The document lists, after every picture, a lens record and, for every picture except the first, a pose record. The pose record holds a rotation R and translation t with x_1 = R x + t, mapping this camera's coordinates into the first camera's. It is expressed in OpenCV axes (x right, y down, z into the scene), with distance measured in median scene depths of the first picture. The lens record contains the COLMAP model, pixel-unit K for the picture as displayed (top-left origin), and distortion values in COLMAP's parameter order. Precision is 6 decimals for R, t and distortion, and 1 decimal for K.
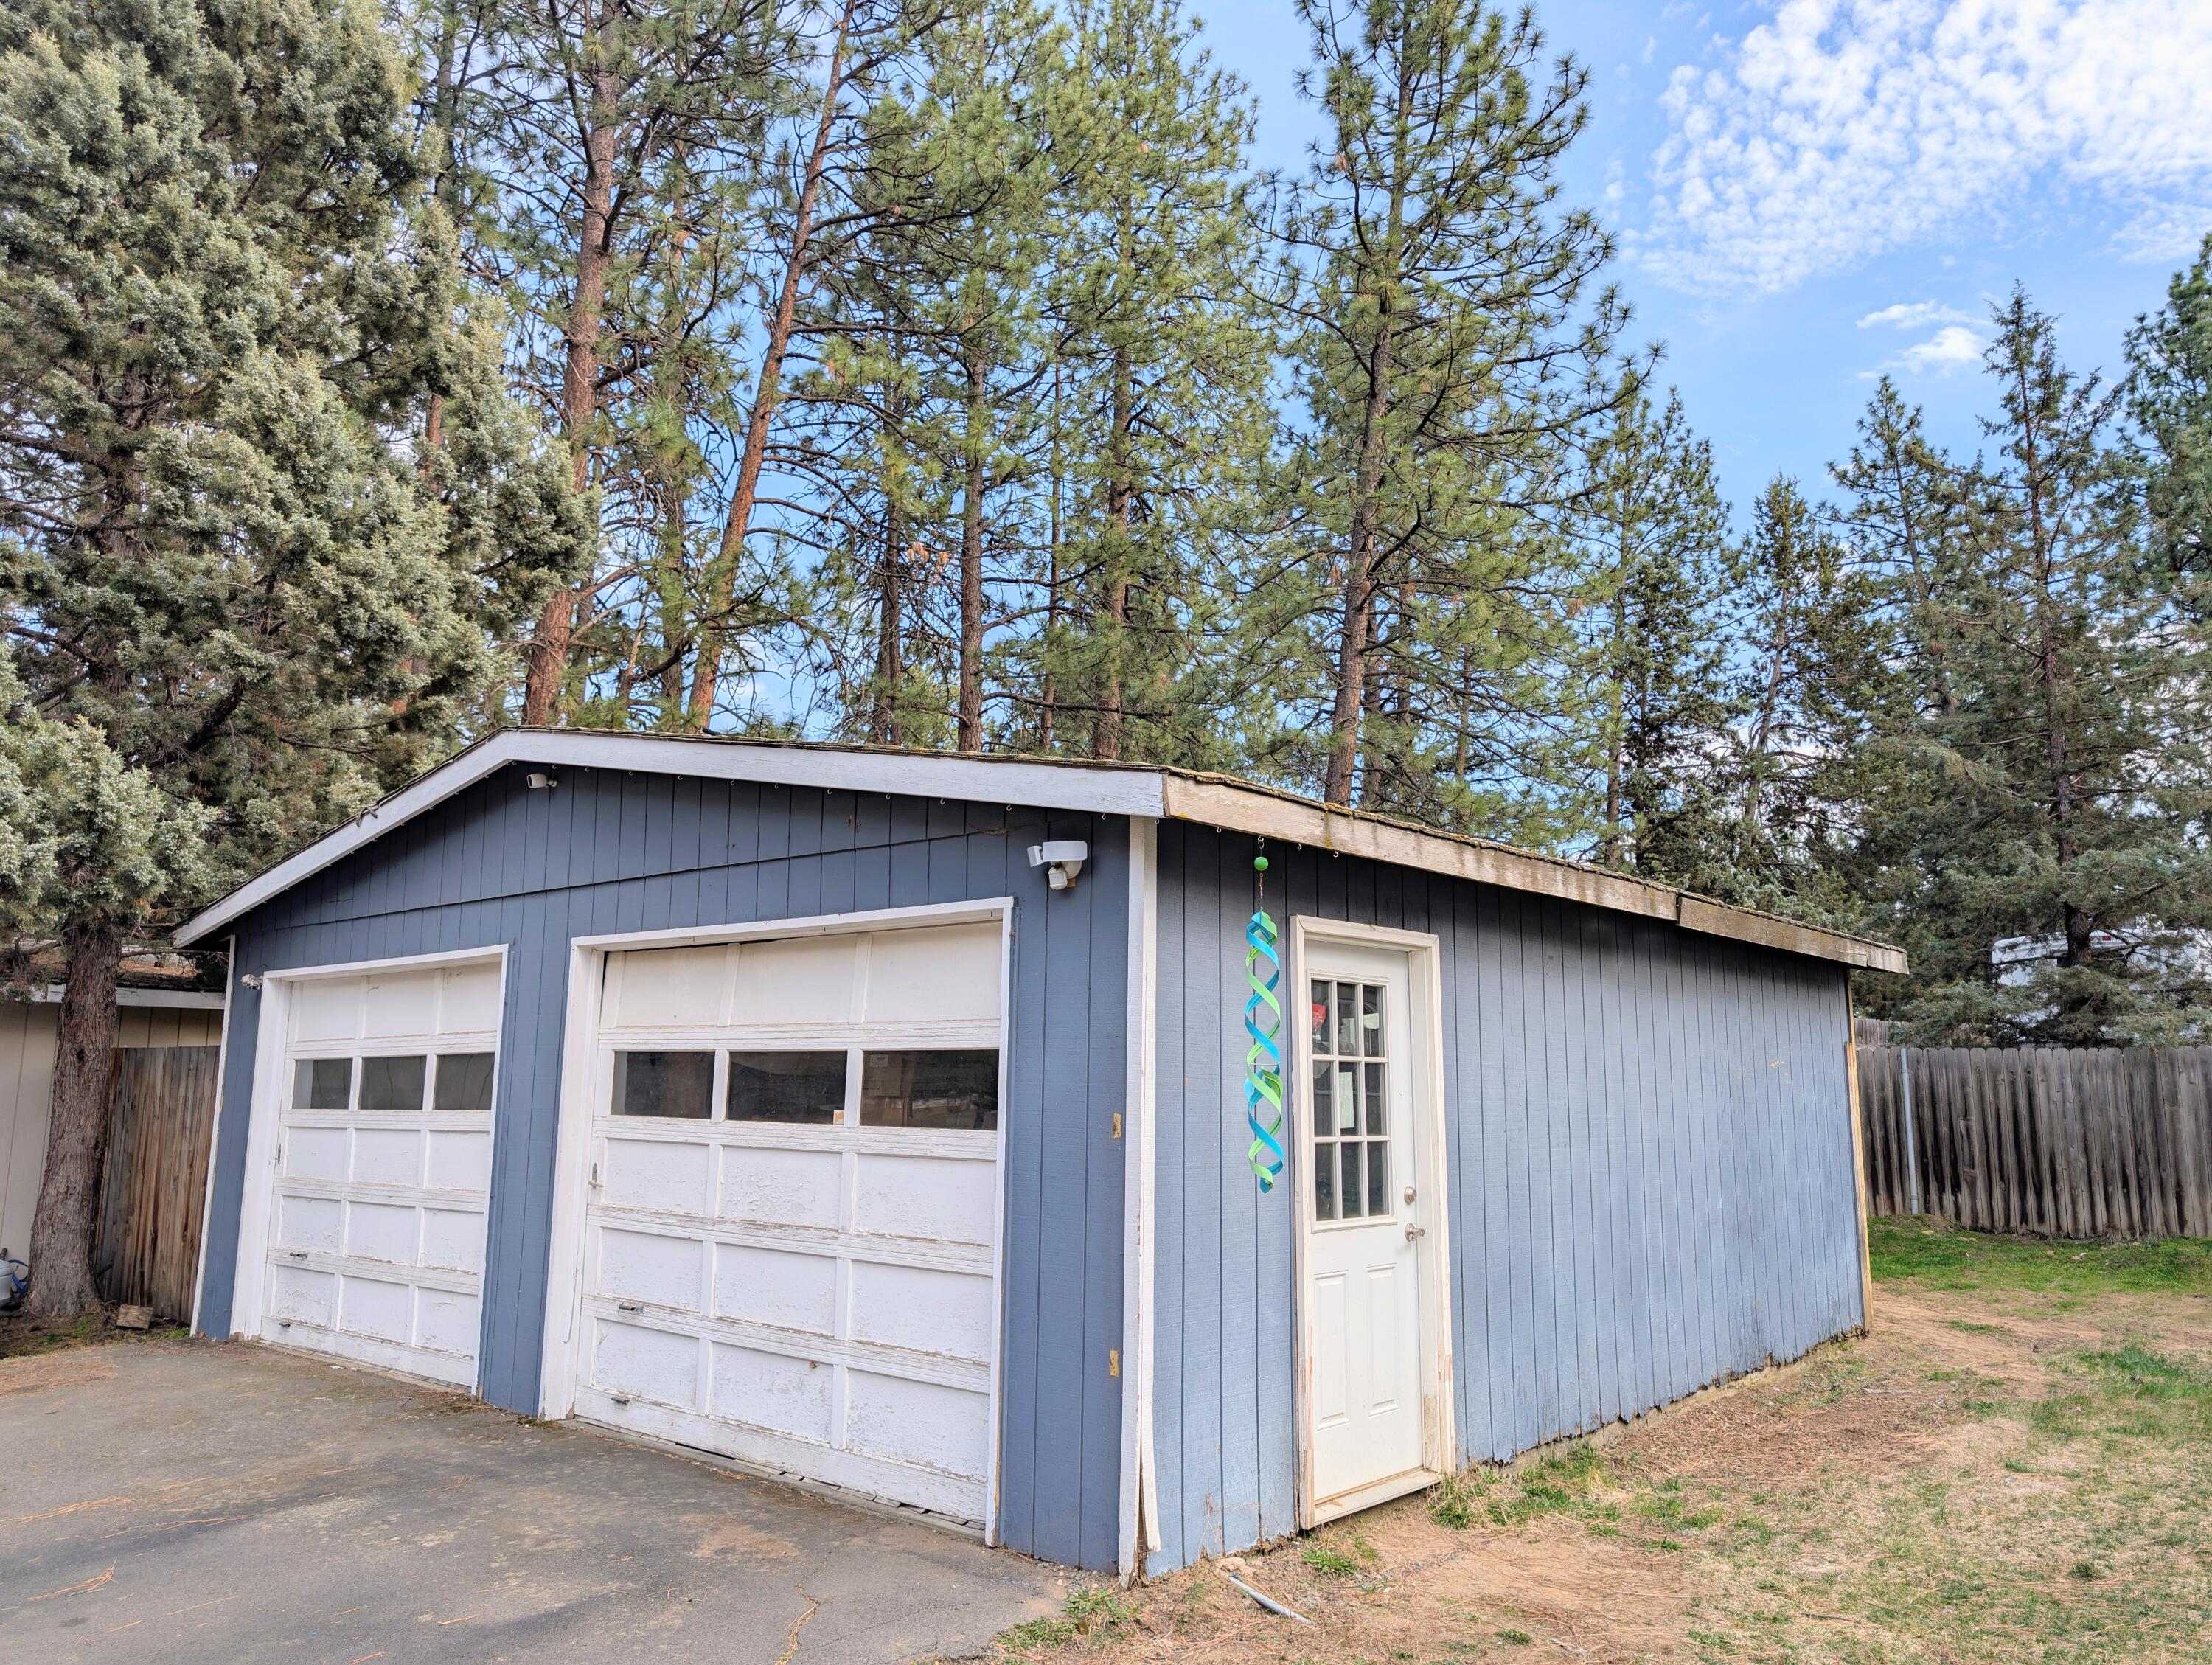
lens RADIAL K [[1530.1, 0, 1106.0], [0, 1530.1, 832.5], [0, 0, 1]] dist [0.051255, -0.065155]
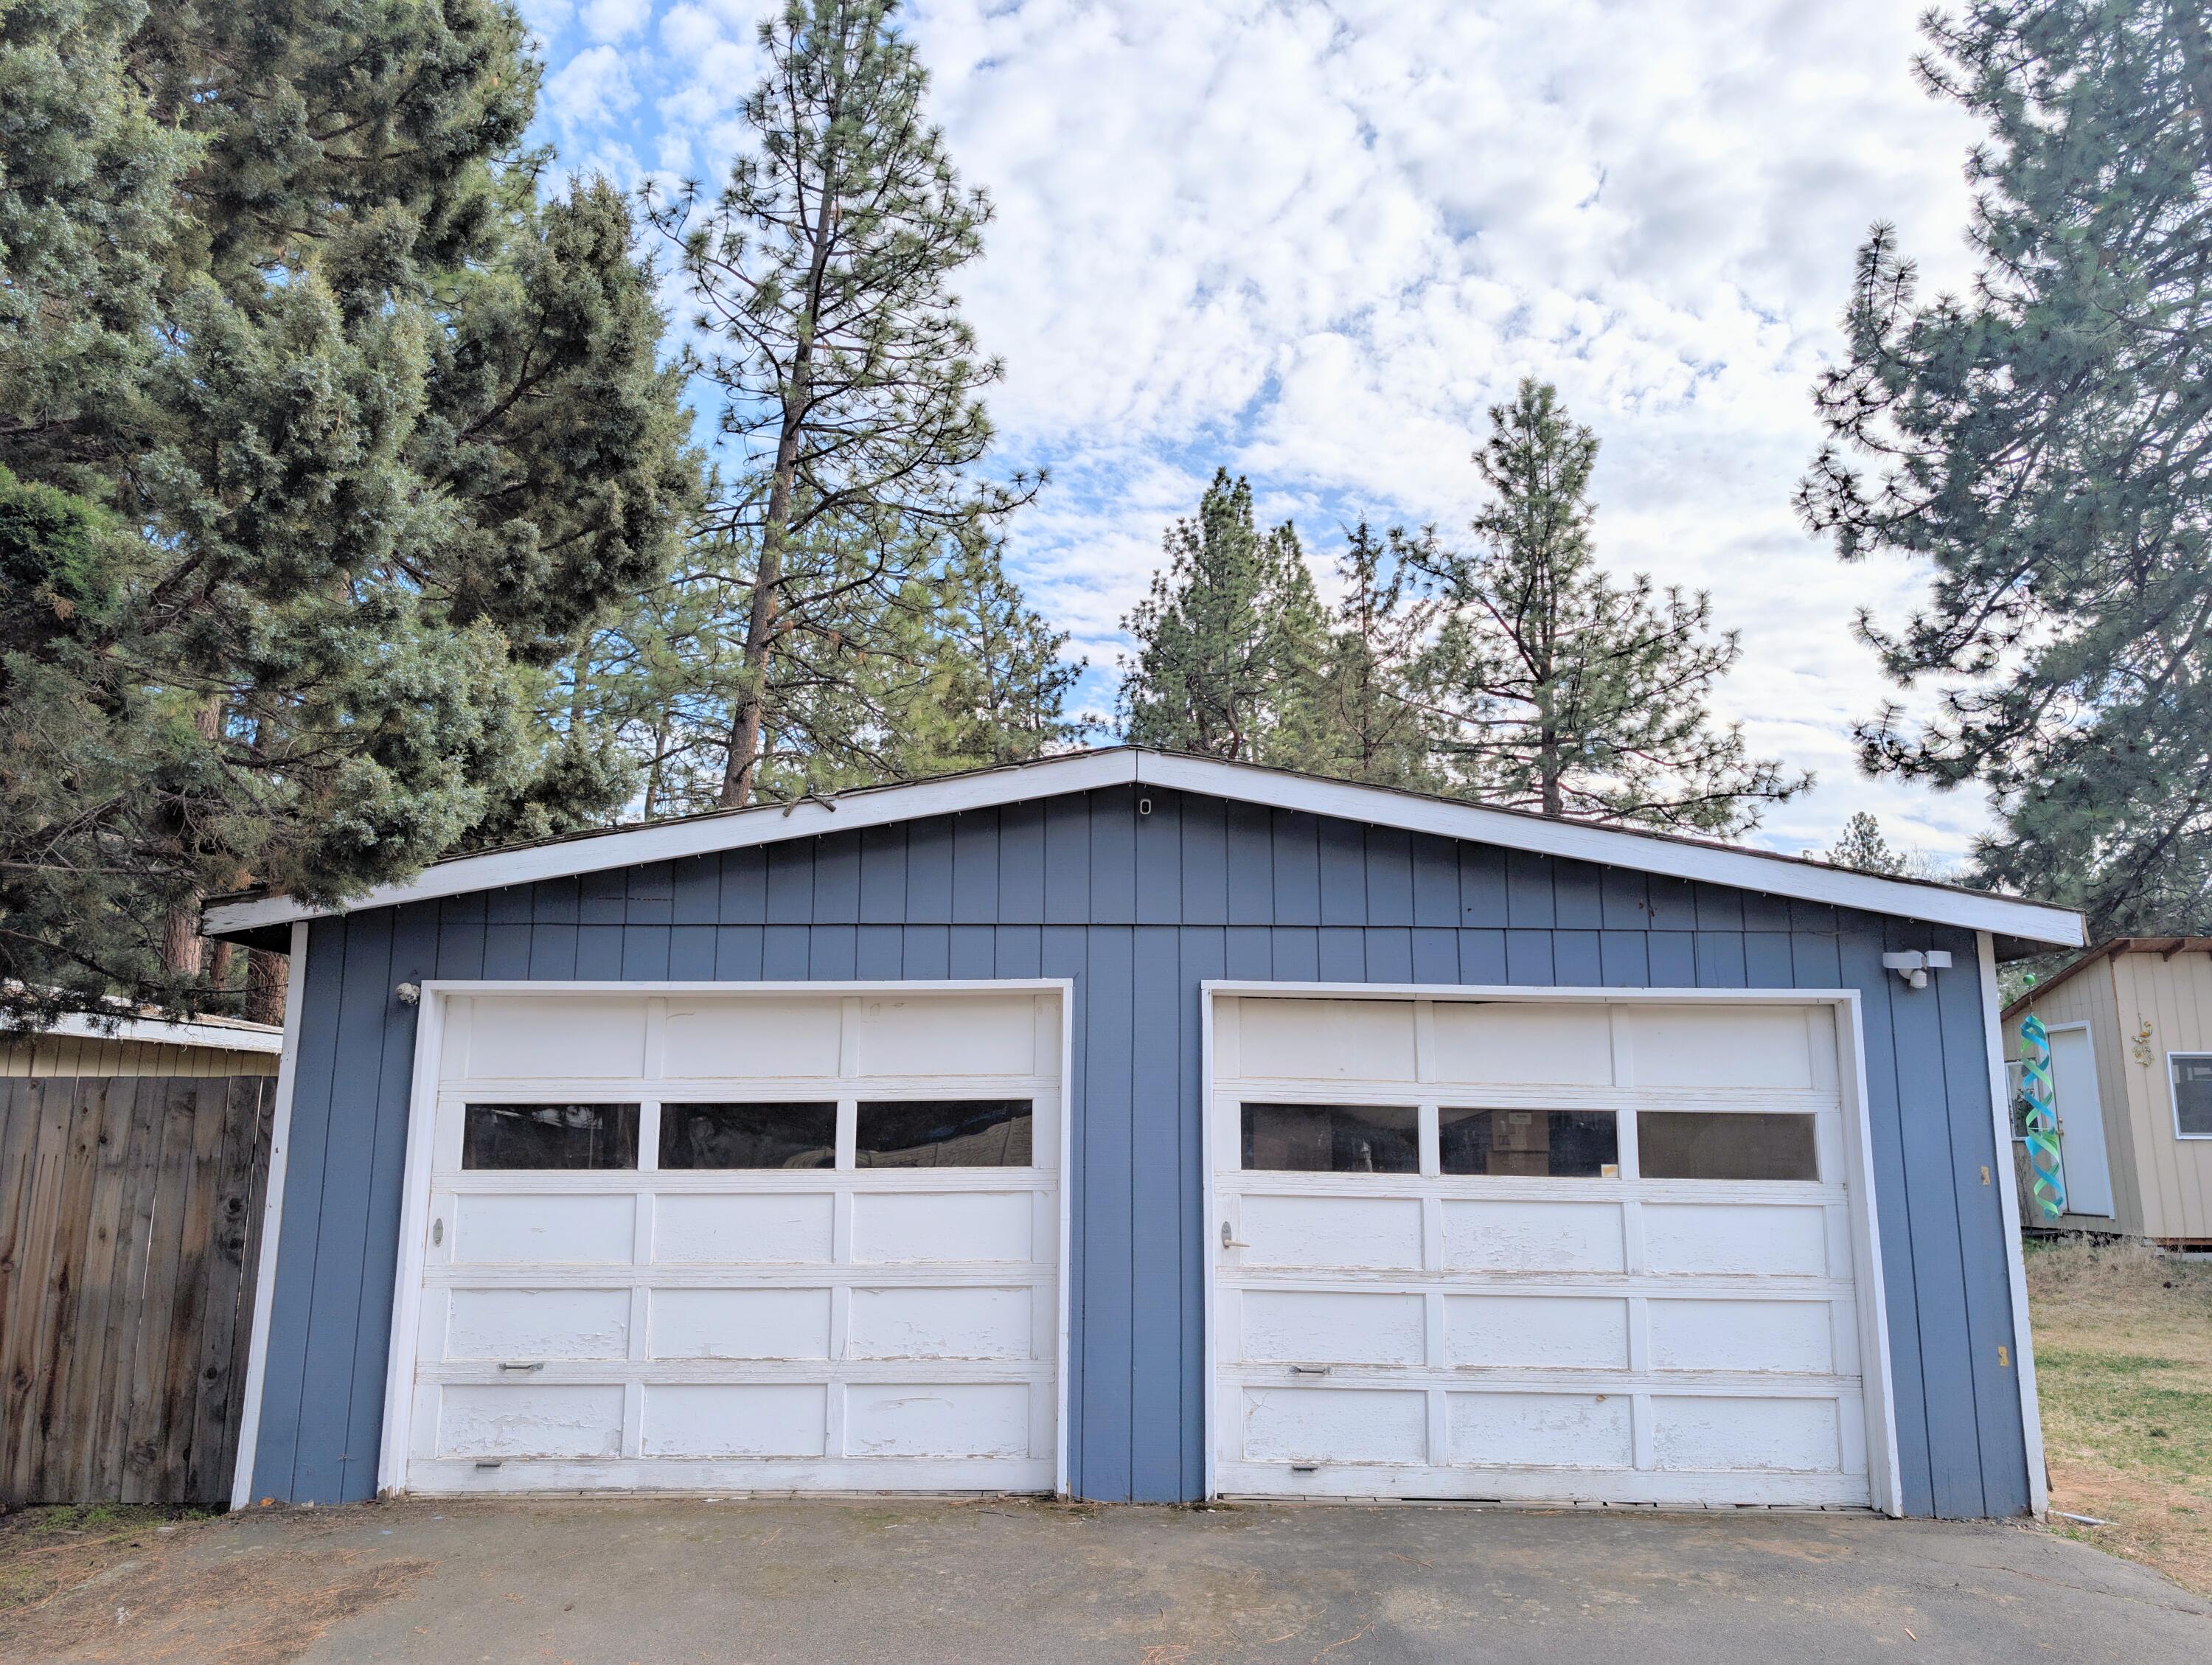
lens RADIAL K [[1530.1, 0, 1106.0], [0, 1530.1, 832.5], [0, 0, 1]] dist [0.051255, -0.065155]
pose [[0.776985, 0.116577, 0.618631, -1.081272], [-0.103565, 0.992985, -0.057047, 0.041536], [-0.620942, -0.019744, 0.783608, 0.335534]]
